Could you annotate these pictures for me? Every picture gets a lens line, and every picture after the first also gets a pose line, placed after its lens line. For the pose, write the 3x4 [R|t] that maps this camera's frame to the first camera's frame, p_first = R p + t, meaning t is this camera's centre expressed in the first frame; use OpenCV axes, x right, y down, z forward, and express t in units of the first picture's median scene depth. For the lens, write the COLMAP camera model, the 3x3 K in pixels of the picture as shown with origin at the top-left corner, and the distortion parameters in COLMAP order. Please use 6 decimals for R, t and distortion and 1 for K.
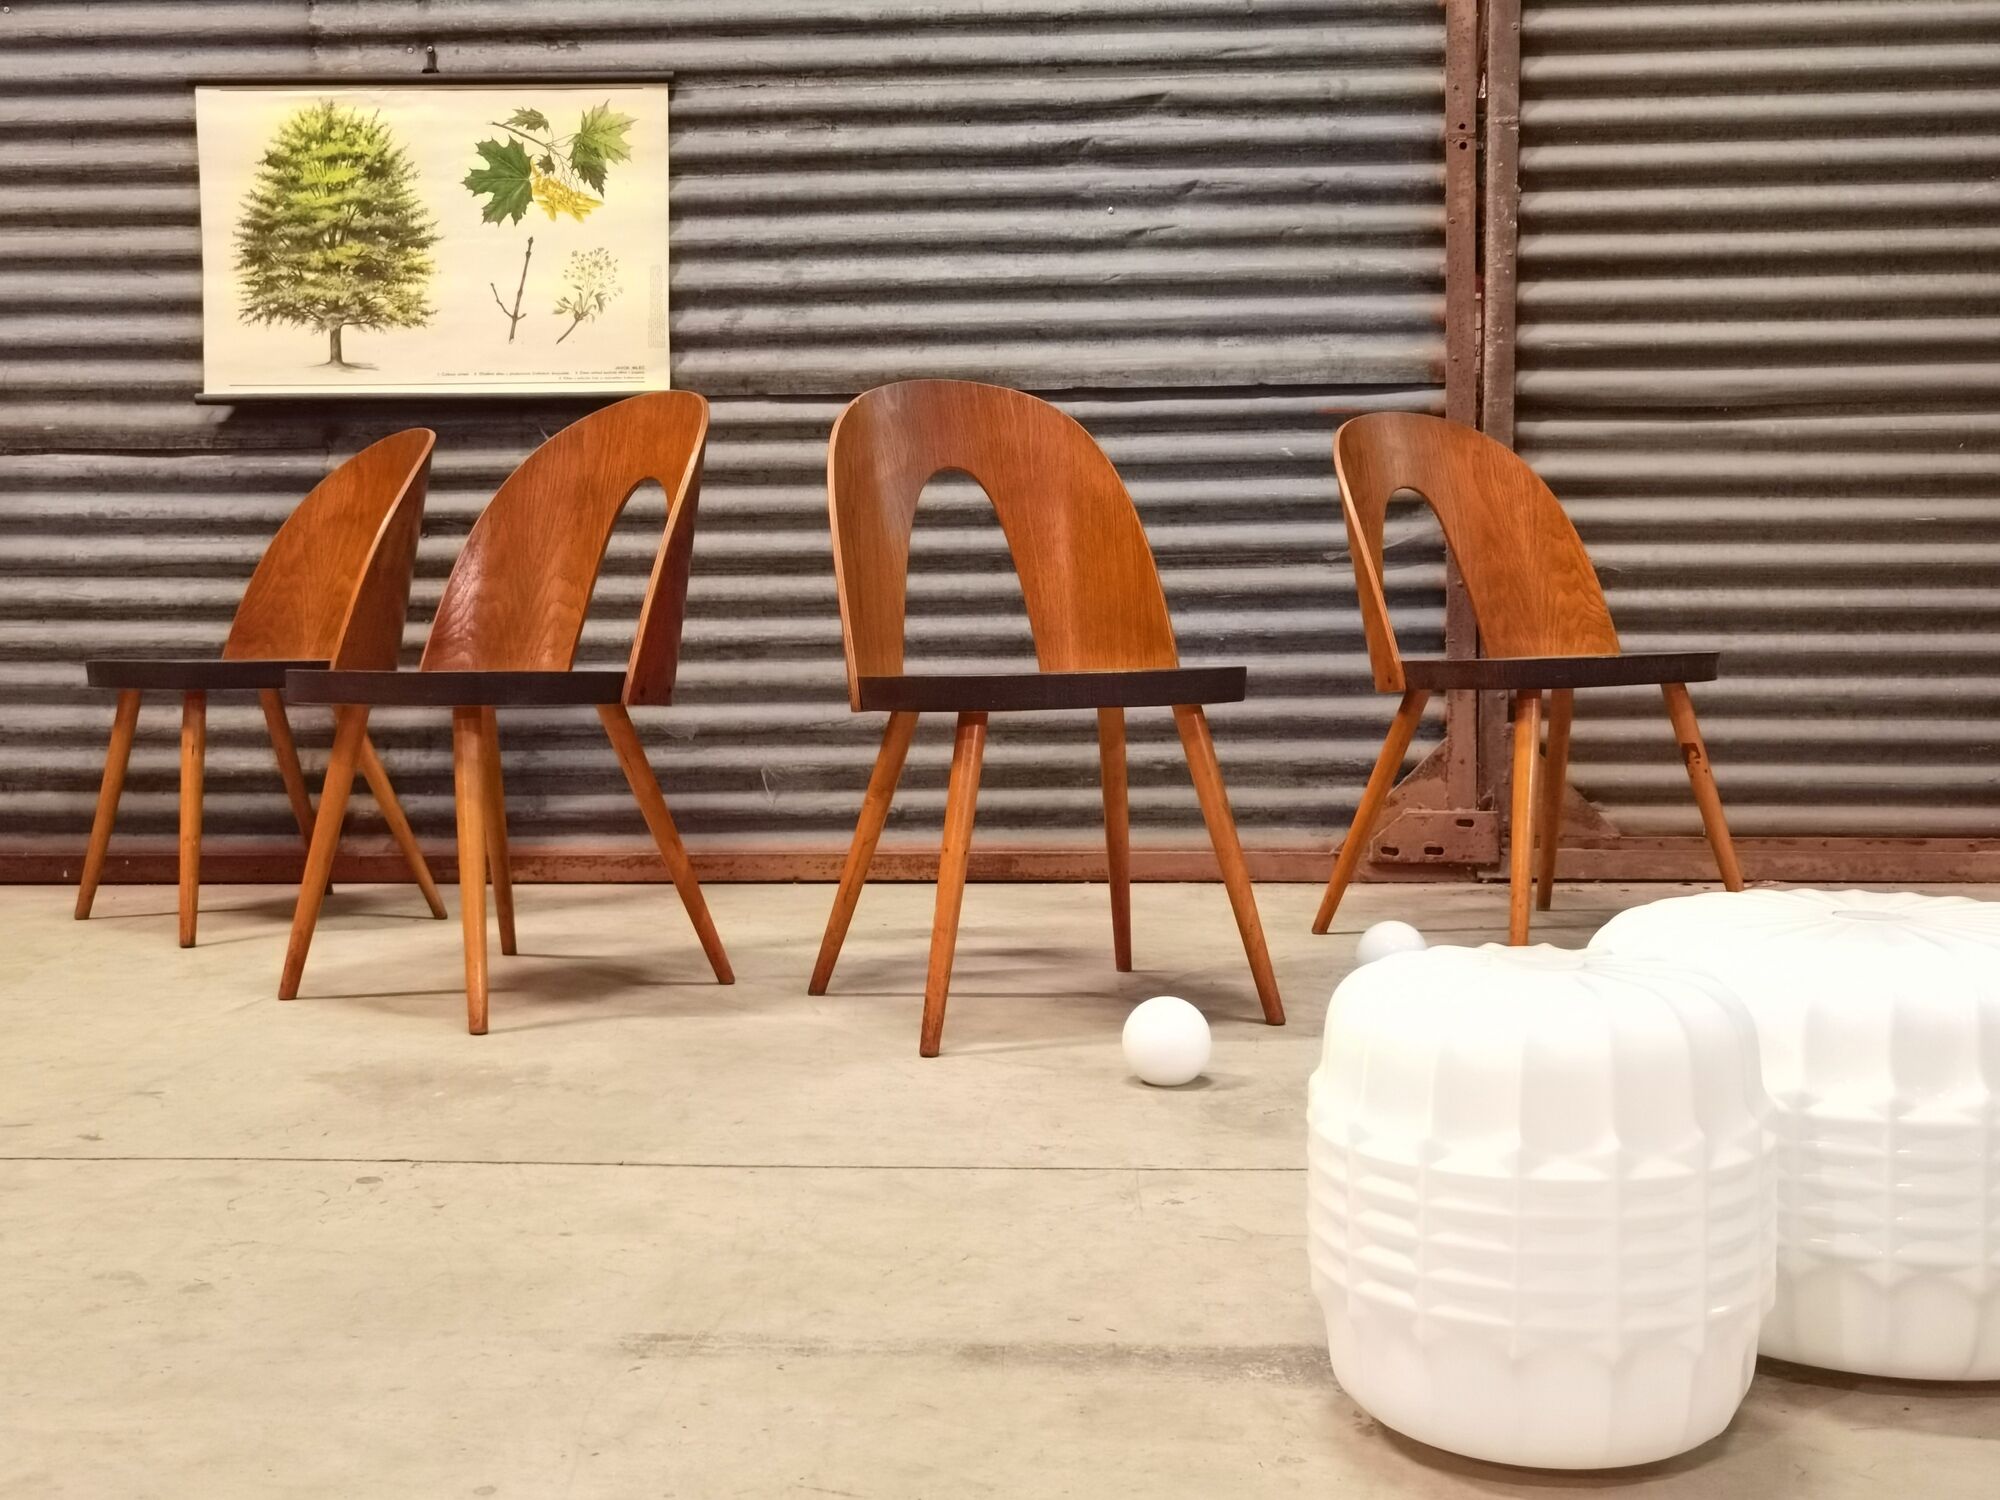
lens RADIAL K [[2060.7, 0, 980.1], [0, 2060.7, 749.5], [0, 0, 1]] dist [0.003734, 0.000000]
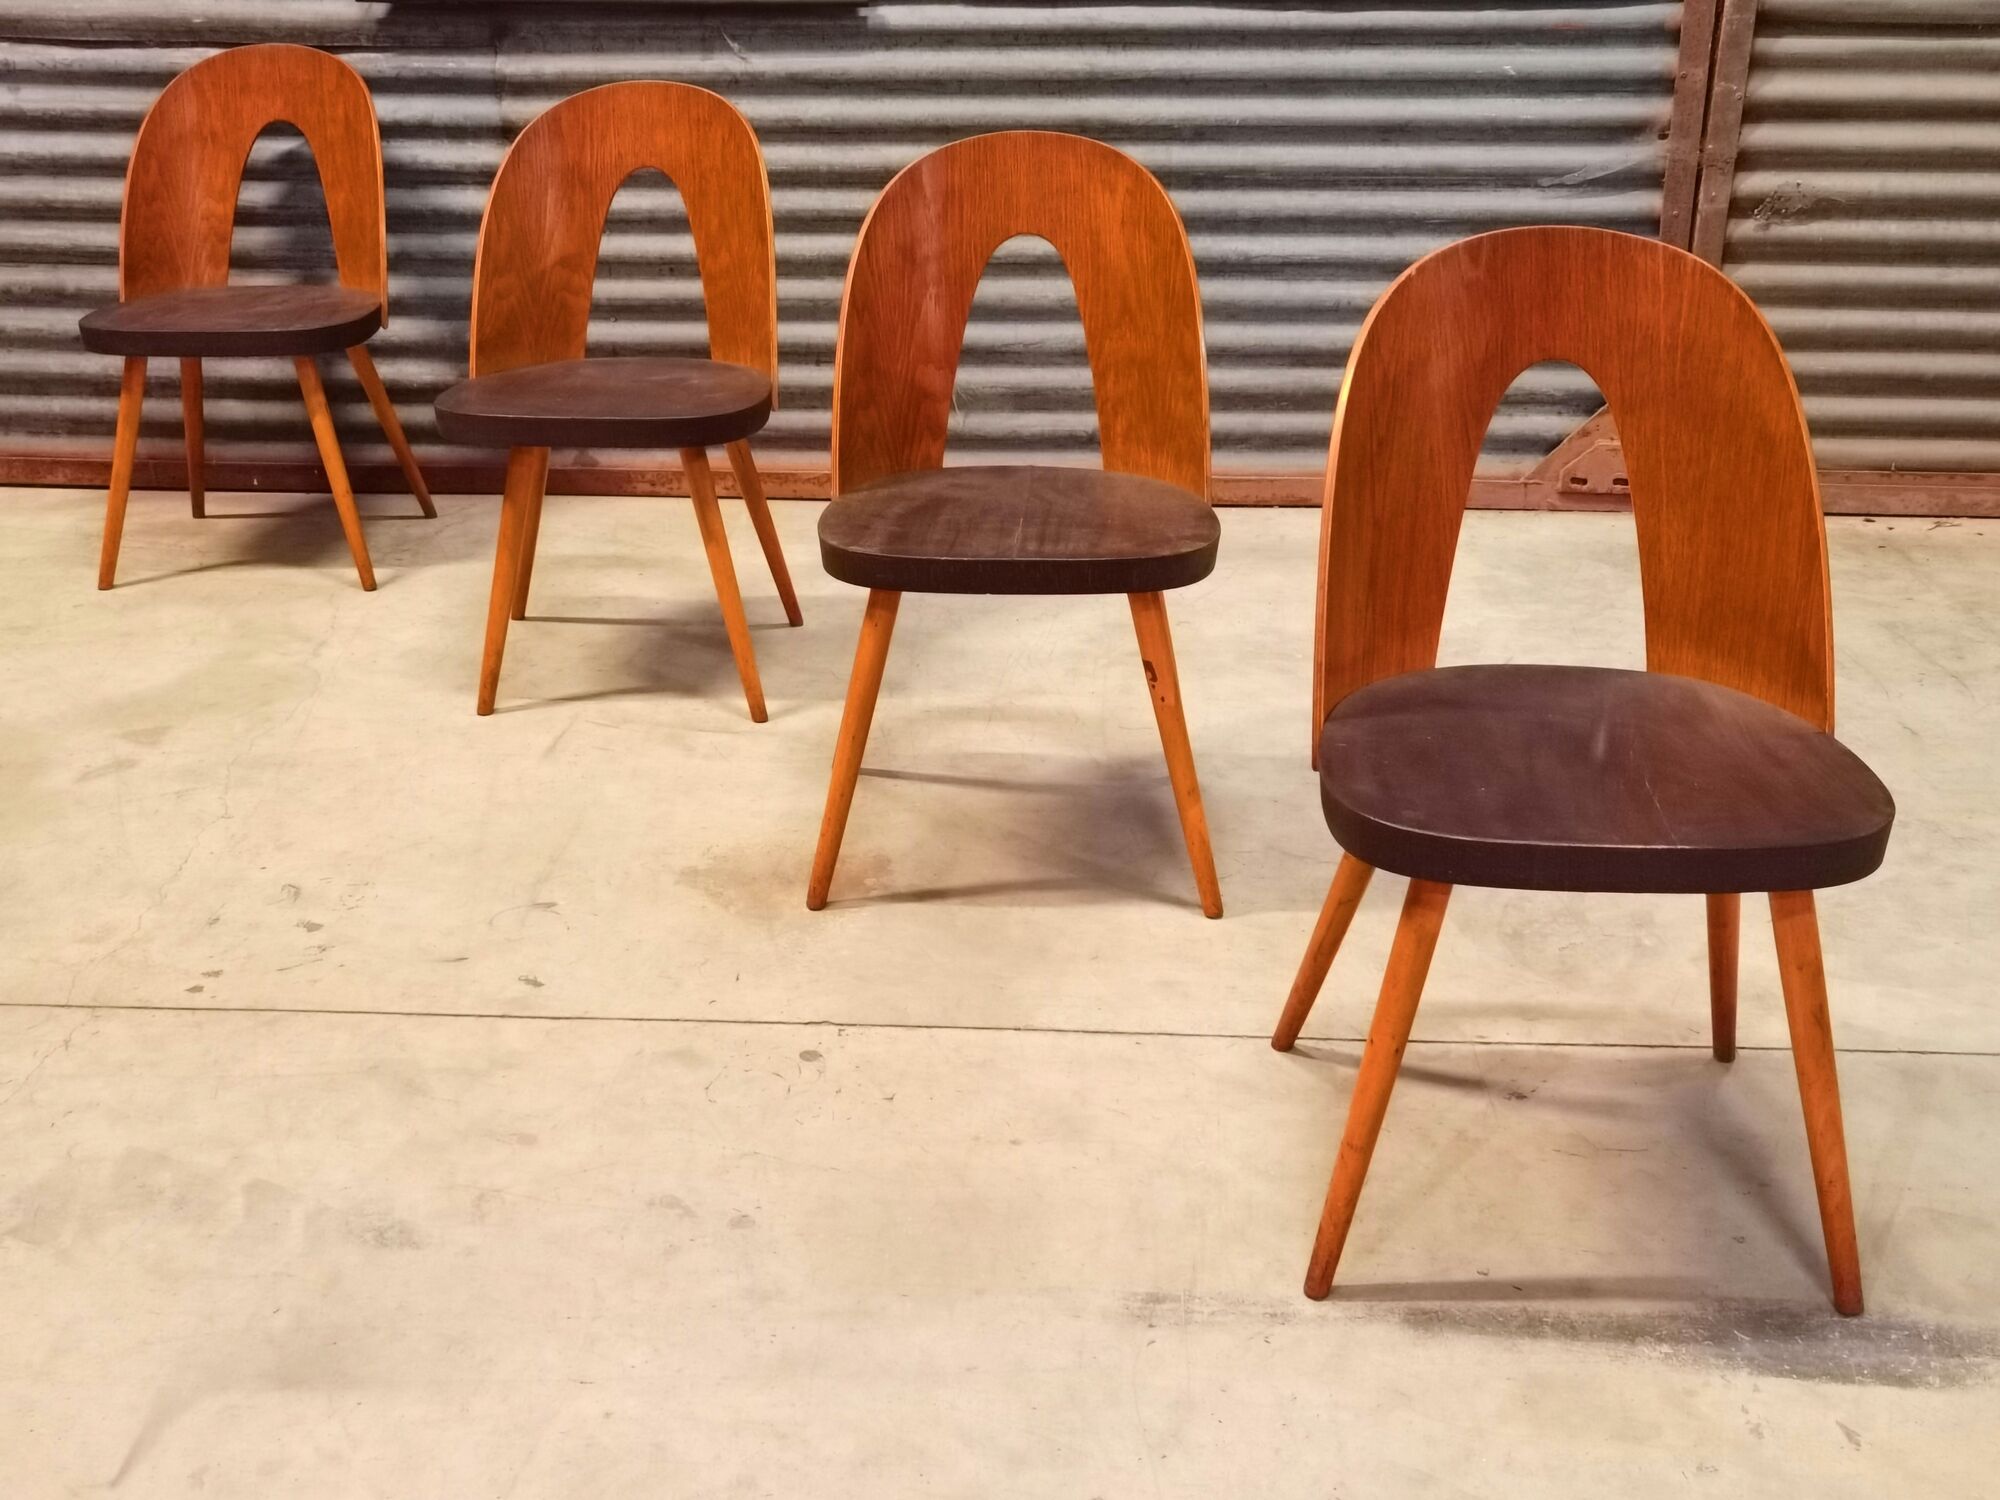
lens RADIAL K [[2189.4, 0, 968.1], [0, 2189.4, 698.3], [0, 0, 1]] dist [-0.000030, 0.000000]
pose [[0.999966, 0.006588, 0.004906, -0.104465], [-0.007763, 0.953242, 0.302107, -0.170693], [-0.002687, -0.302135, 0.953261, -0.051954]]
